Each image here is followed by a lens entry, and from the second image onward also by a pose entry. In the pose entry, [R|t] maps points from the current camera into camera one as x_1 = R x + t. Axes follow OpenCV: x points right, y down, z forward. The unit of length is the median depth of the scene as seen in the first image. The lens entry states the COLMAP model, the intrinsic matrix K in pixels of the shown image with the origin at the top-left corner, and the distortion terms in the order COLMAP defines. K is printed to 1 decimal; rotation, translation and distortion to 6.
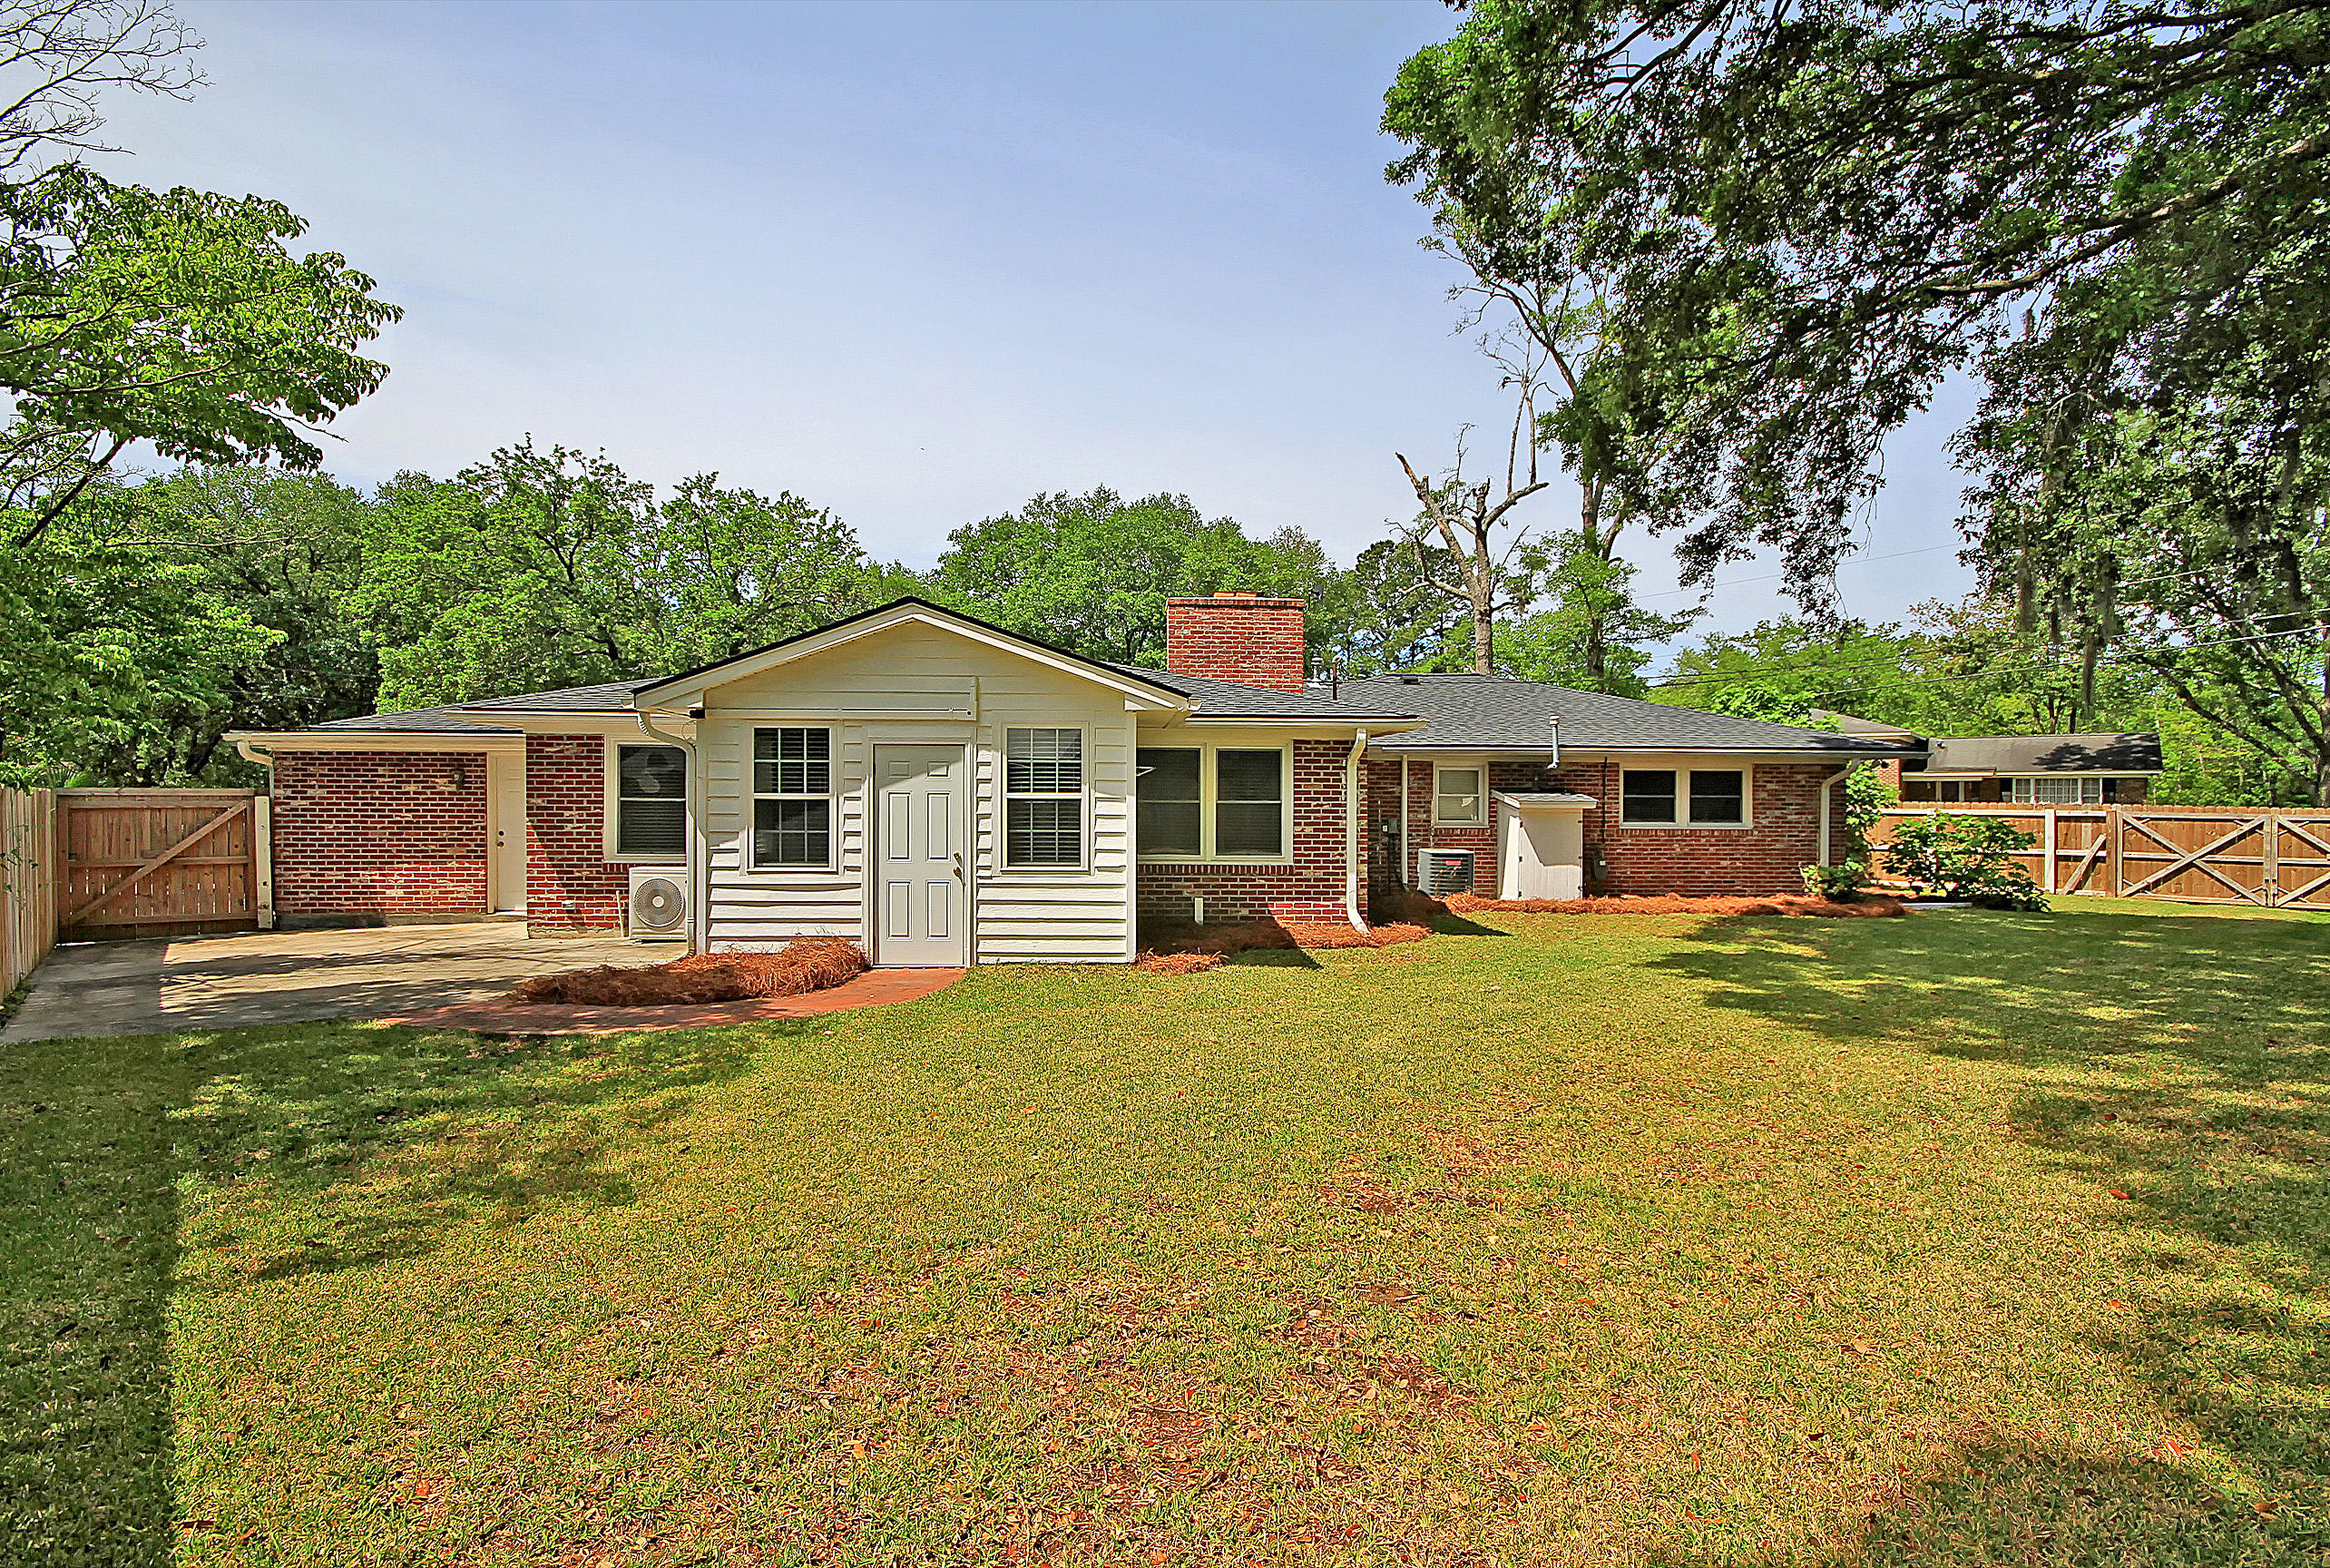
lens RADIAL K [[1108.1, 0, 1157.7], [0, 1108.1, 793.5], [0, 0, 1]] dist [0.003009, -0.002219]
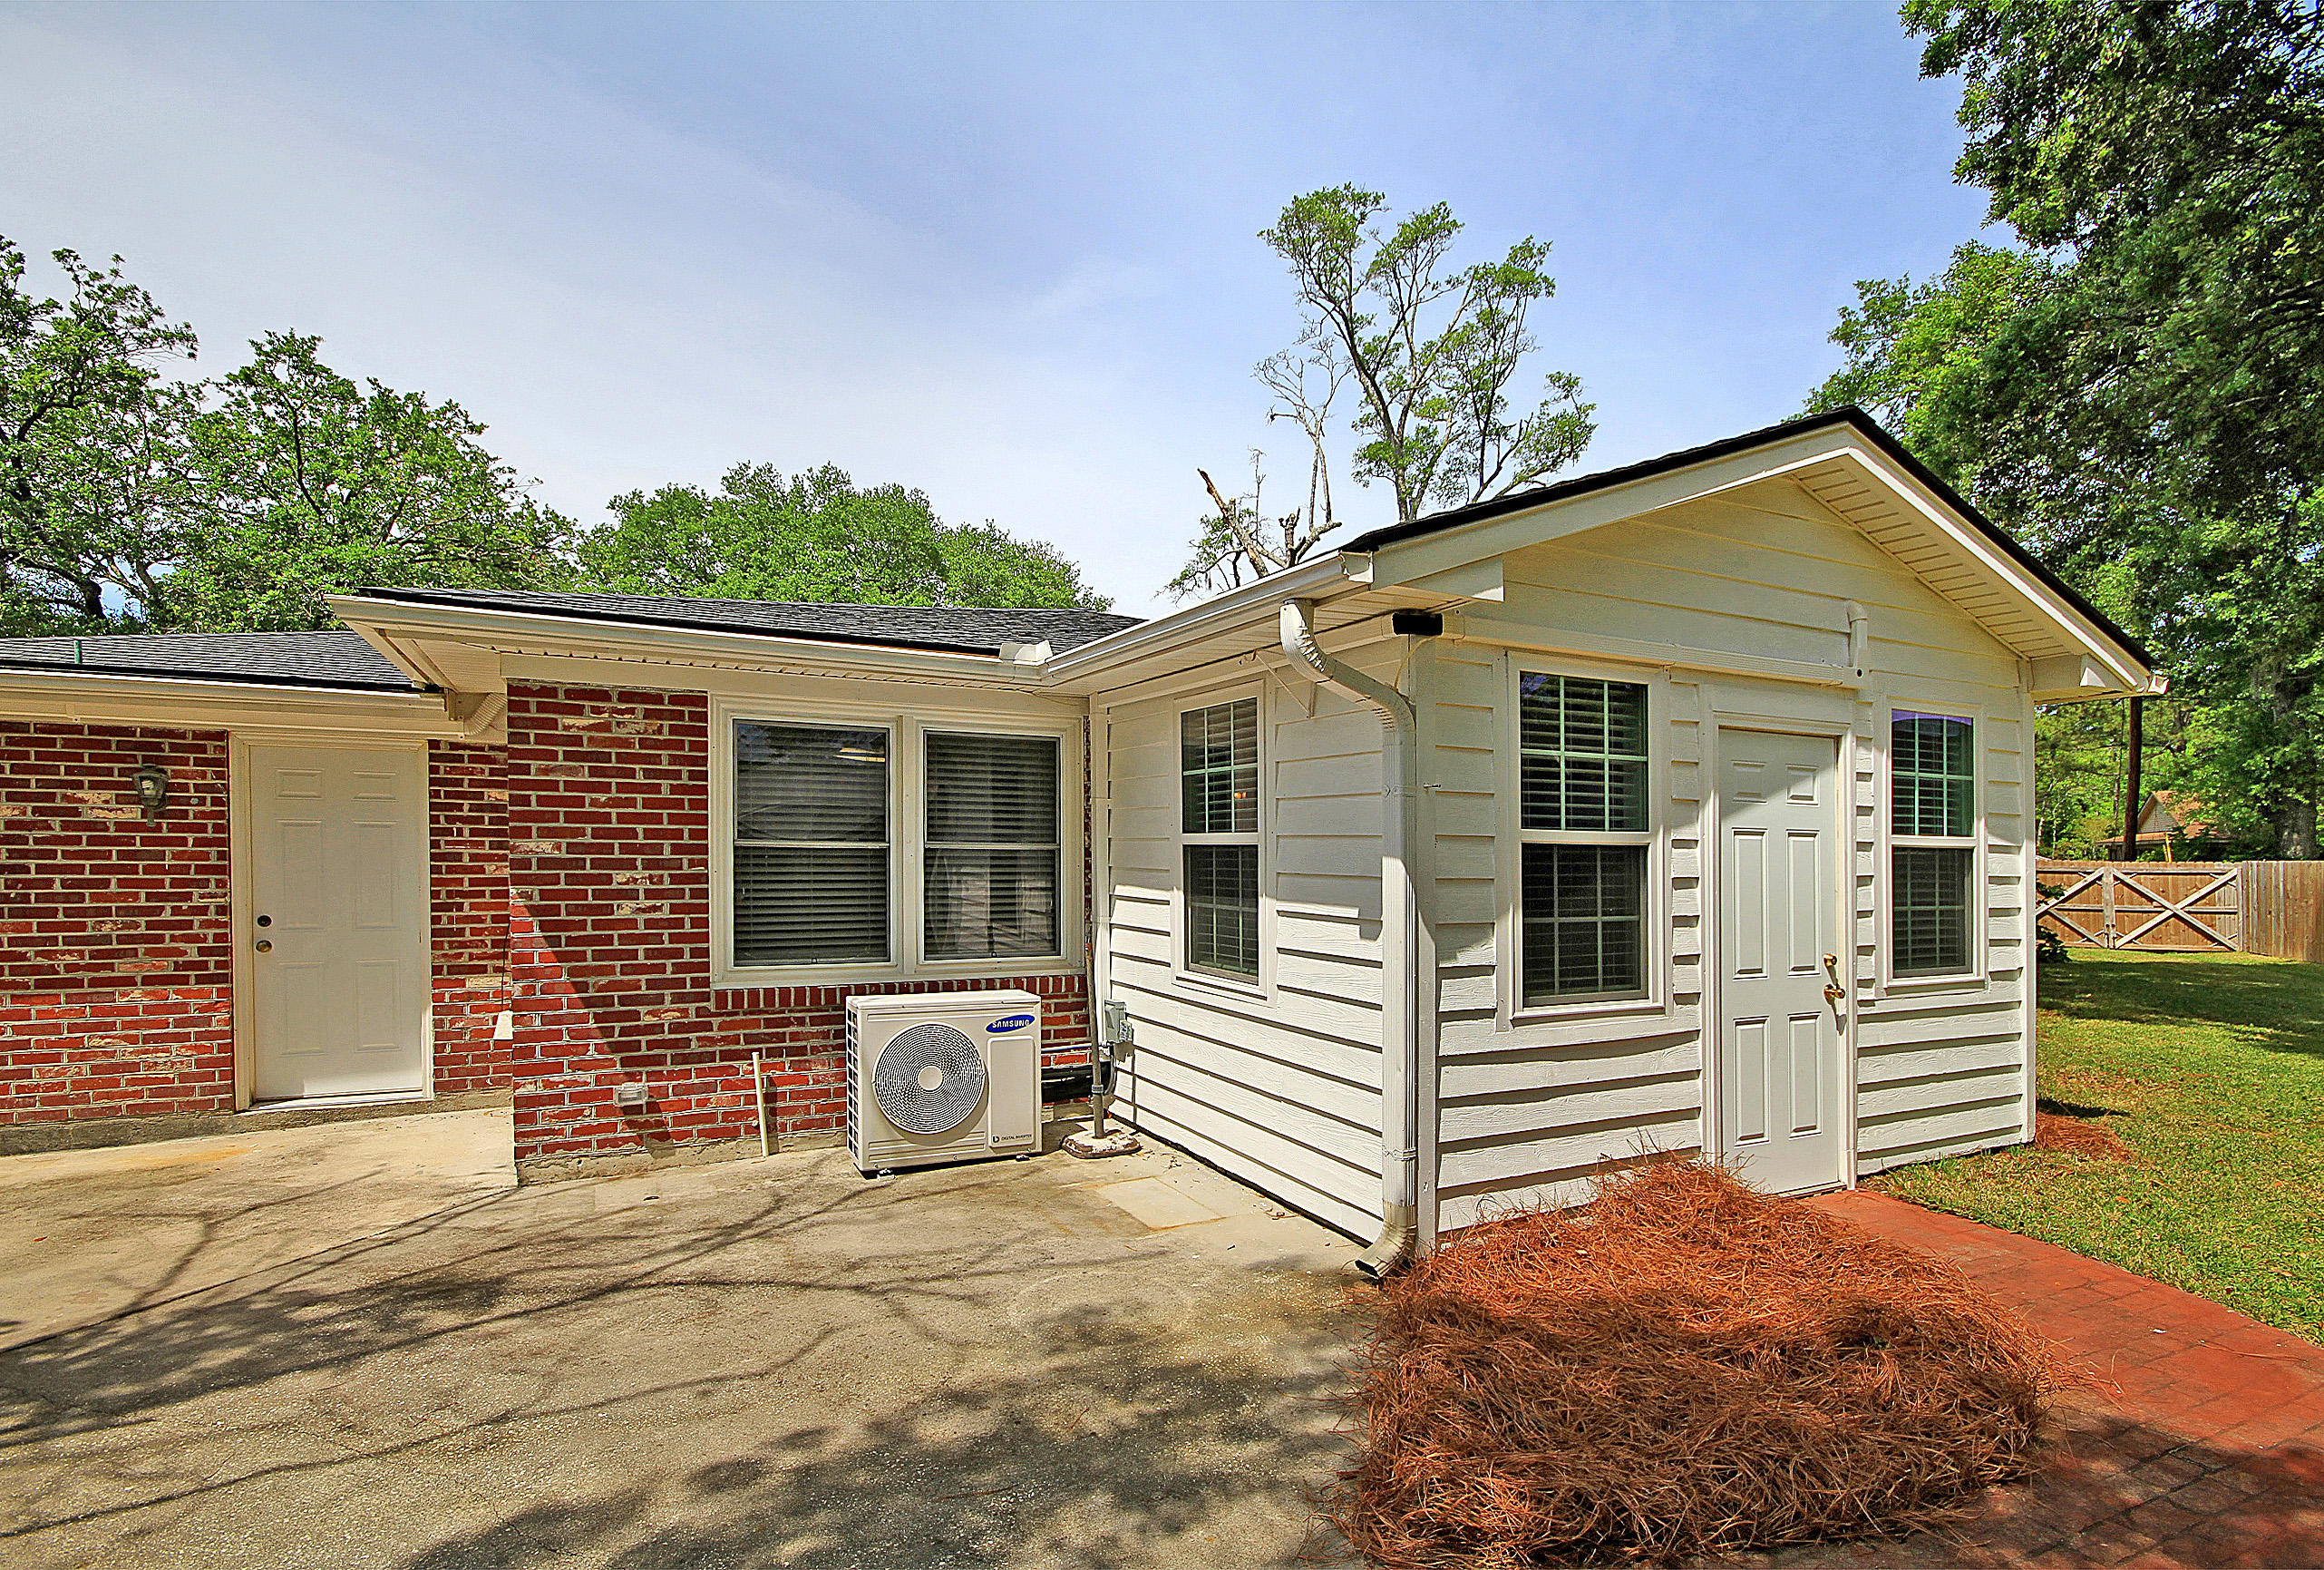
lens RADIAL K [[1105.3, 0, 1158.3], [0, 1105.3, 843.2], [0, 0, 1]] dist [0.003009, -0.002219]
pose [[0.914324, 0.006799, 0.404927, -0.515784], [-0.005932, 0.999977, -0.003397, 0.005811], [-0.404941, 0.000704, 0.914343, 0.533581]]
